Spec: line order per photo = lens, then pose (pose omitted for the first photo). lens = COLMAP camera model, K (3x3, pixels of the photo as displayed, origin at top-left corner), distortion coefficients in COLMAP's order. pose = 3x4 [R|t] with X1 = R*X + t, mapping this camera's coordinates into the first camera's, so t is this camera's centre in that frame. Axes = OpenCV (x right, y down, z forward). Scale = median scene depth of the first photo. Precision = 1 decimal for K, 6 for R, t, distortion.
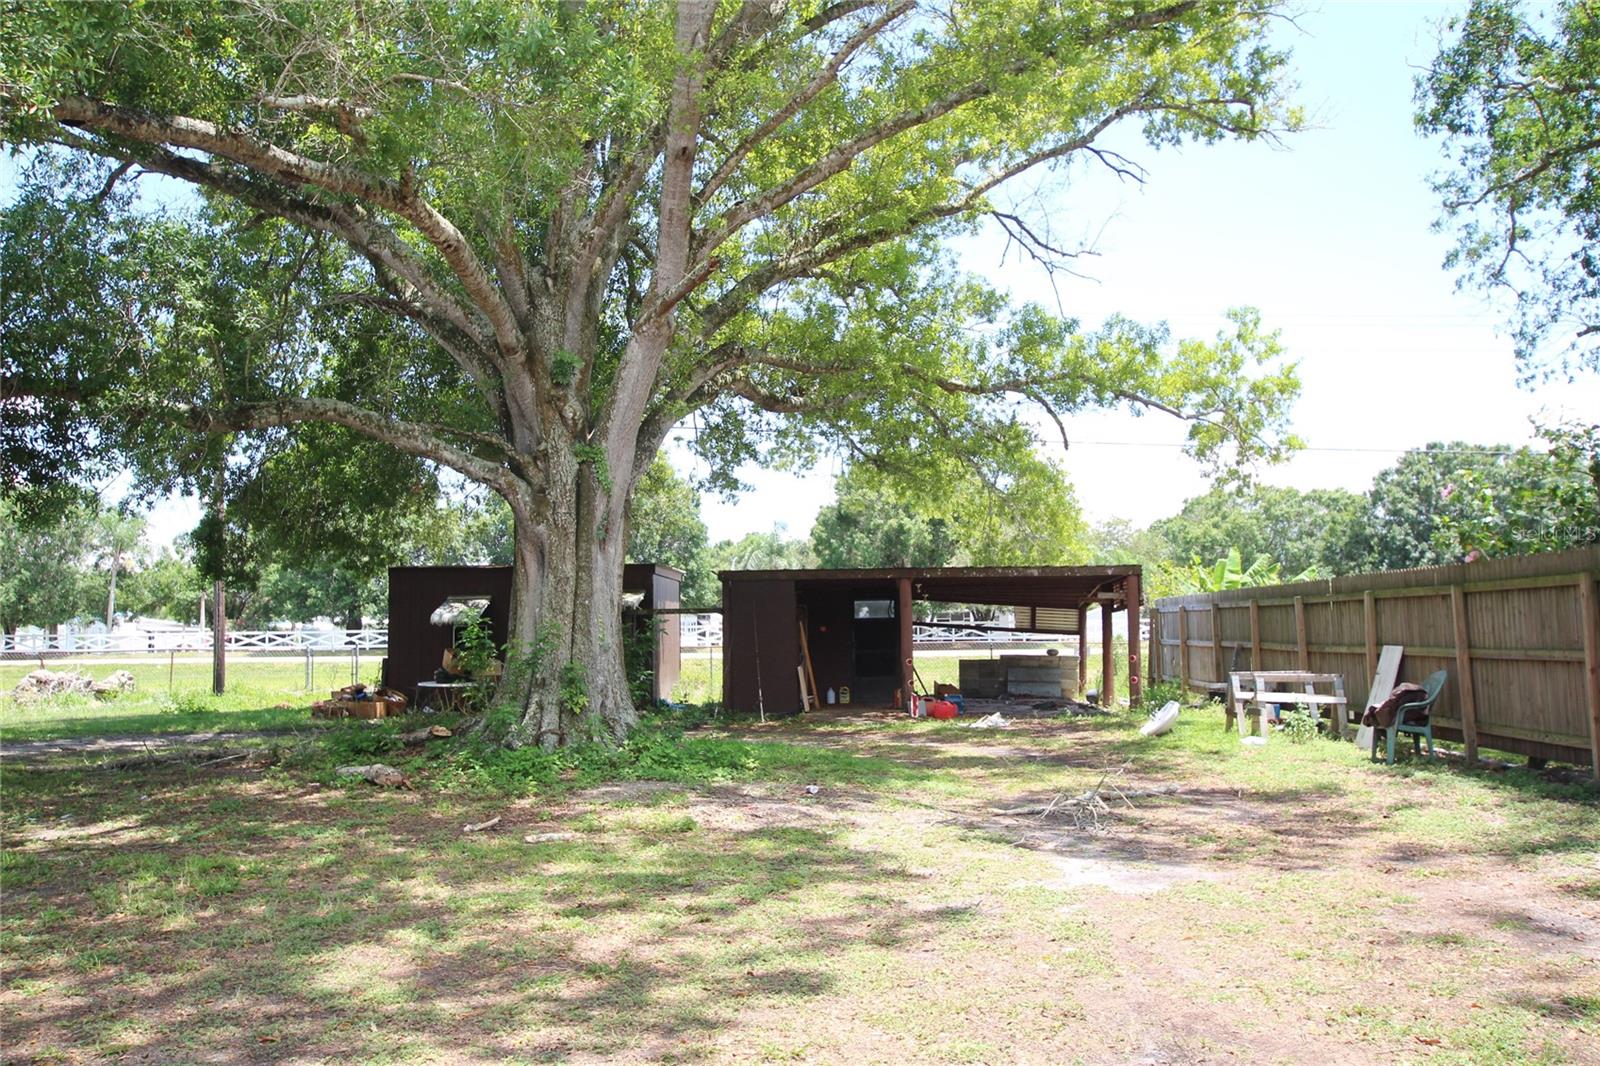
lens RADIAL K [[929.5, 0, 800.0], [0, 929.5, 533.0], [0, 0, 1]] dist [-0.001835, -0.000486]
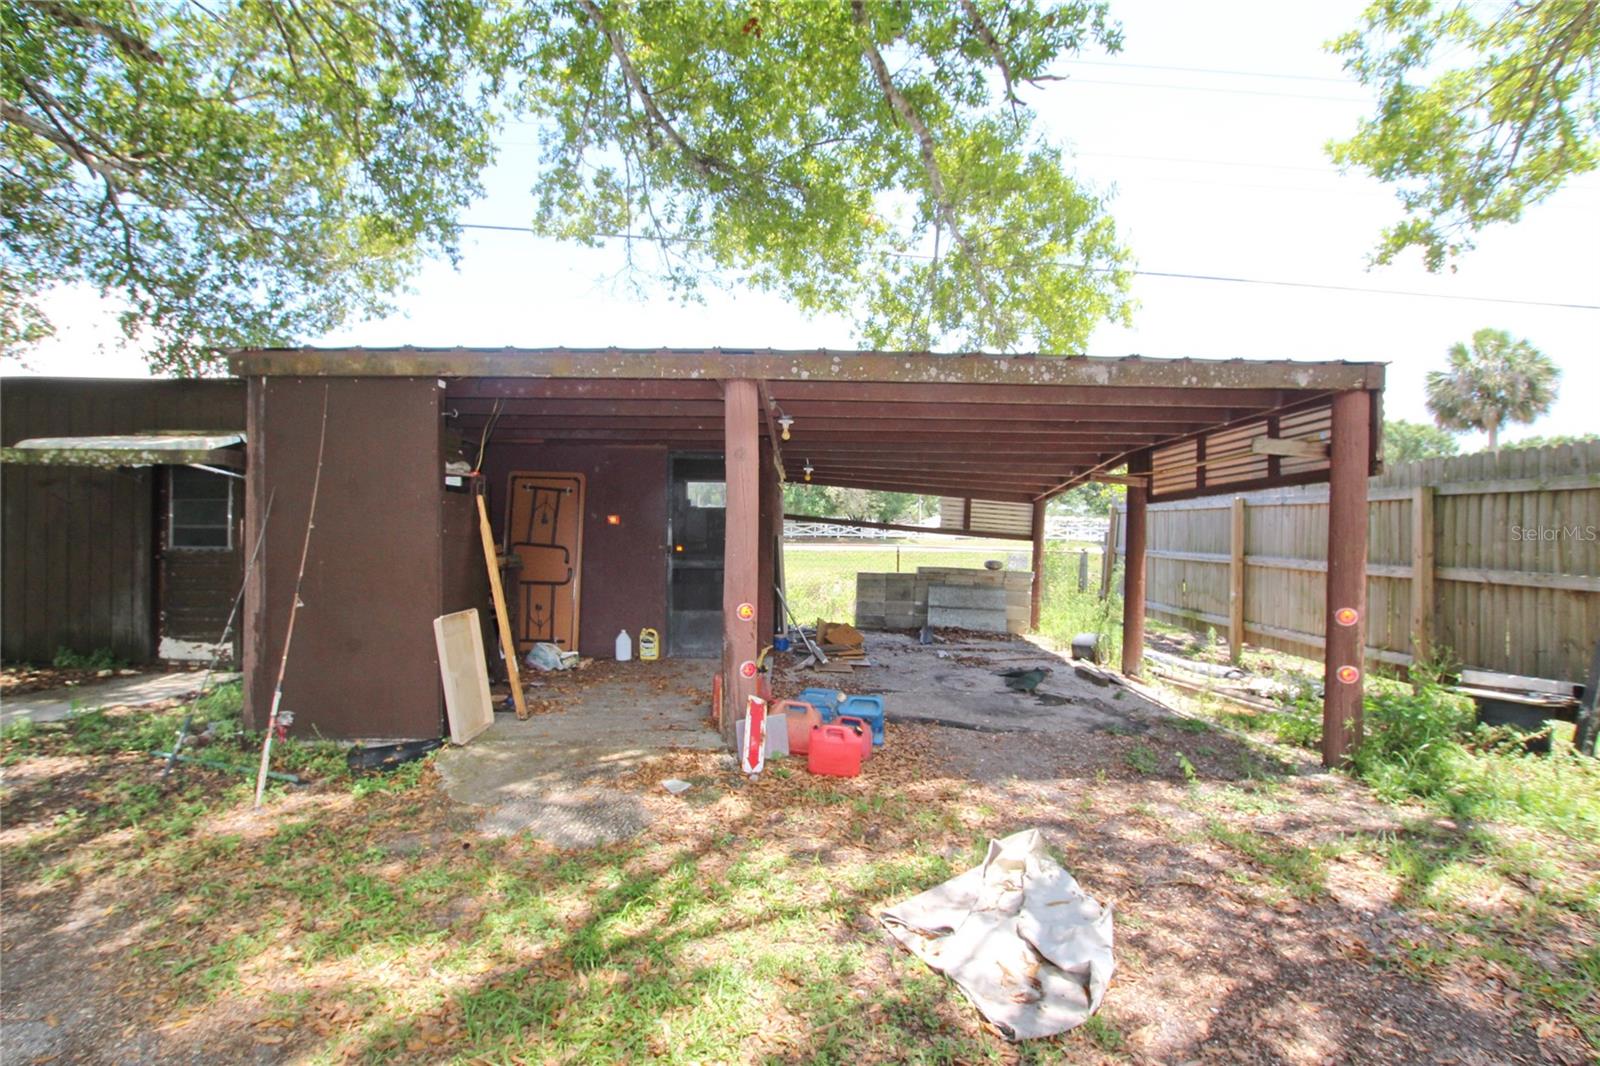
lens RADIAL K [[757.8, 0, 800.0], [0, 757.8, 533.0], [0, 0, 1]] dist [-0.000744, -0.000053]
pose [[0.993674, 0.027494, 0.108886, 0.069526], [-0.039406, 0.993281, 0.108808, 0.050109], [-0.105163, -0.112410, 0.988081, 0.467908]]
